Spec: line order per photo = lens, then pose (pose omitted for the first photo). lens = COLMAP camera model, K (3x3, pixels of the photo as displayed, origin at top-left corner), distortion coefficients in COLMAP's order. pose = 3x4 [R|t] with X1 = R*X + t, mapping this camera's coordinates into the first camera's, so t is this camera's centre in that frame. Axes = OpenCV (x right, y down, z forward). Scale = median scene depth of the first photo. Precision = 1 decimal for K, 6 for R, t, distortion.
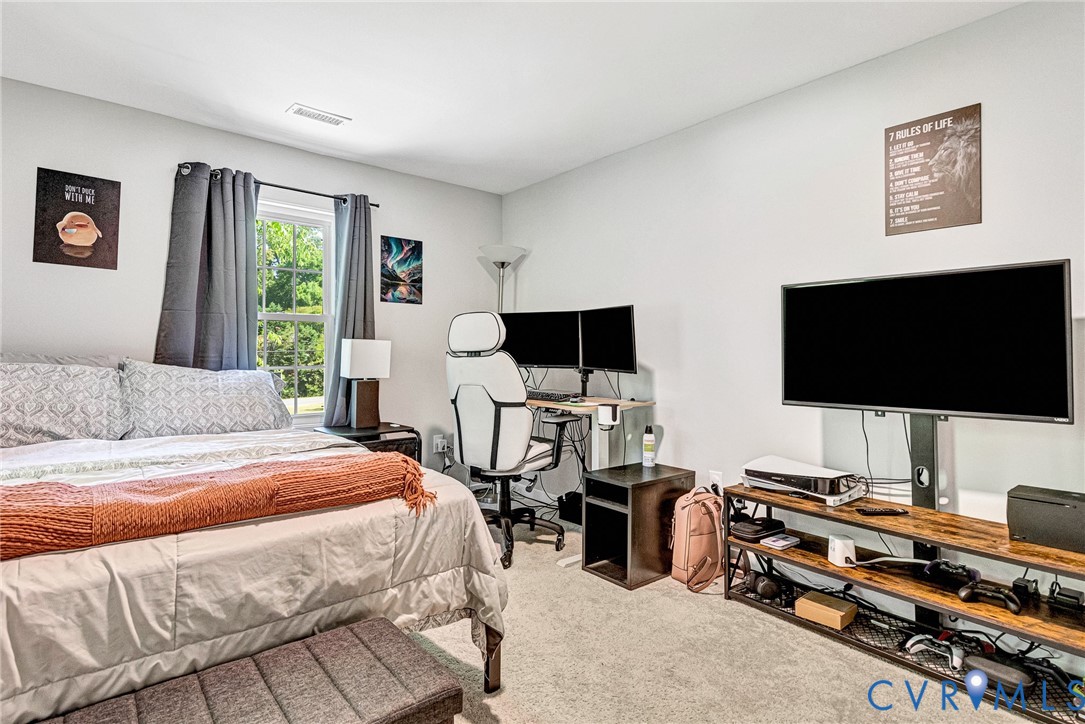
lens RADIAL K [[571.0, 0, 541.7], [0, 571.0, 342.5], [0, 0, 1]] dist [0.012881, -0.001099]
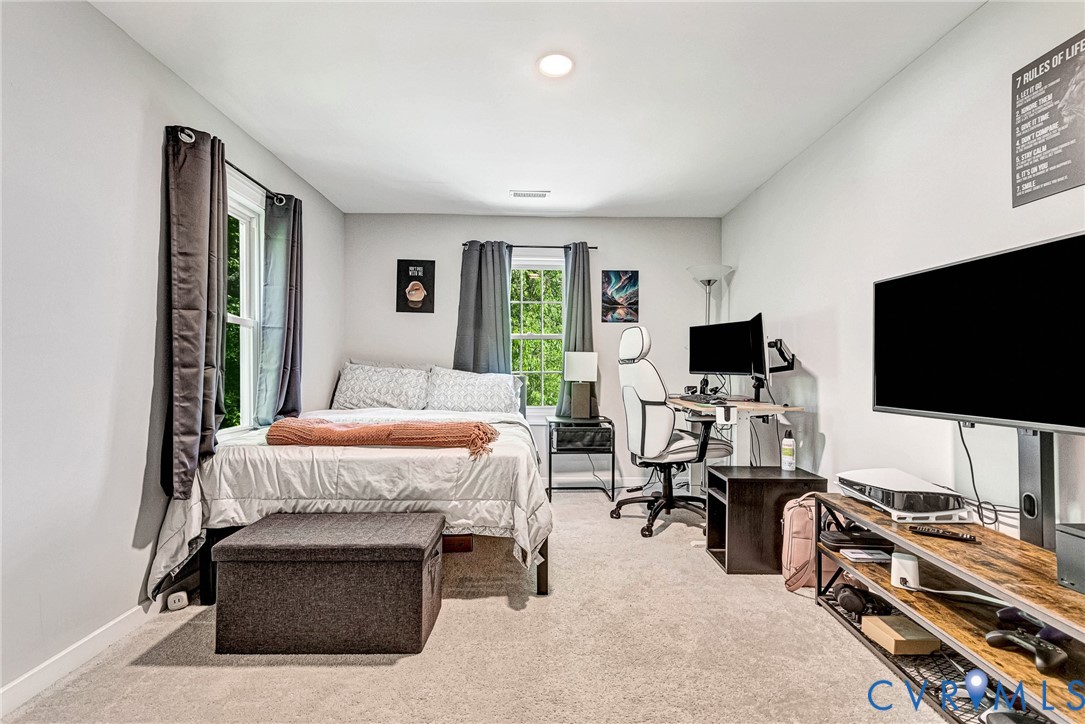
lens RADIAL K [[521.1, 0, 537.7], [0, 521.1, 368.5], [0, 0, 1]] dist [0.014322, -0.000439]
pose [[0.779394, -0.001008, -0.626533, 0.519152], [0.012926, 0.999812, 0.014471, 0.020276], [0.626400, -0.019377, 0.779261, -0.002359]]
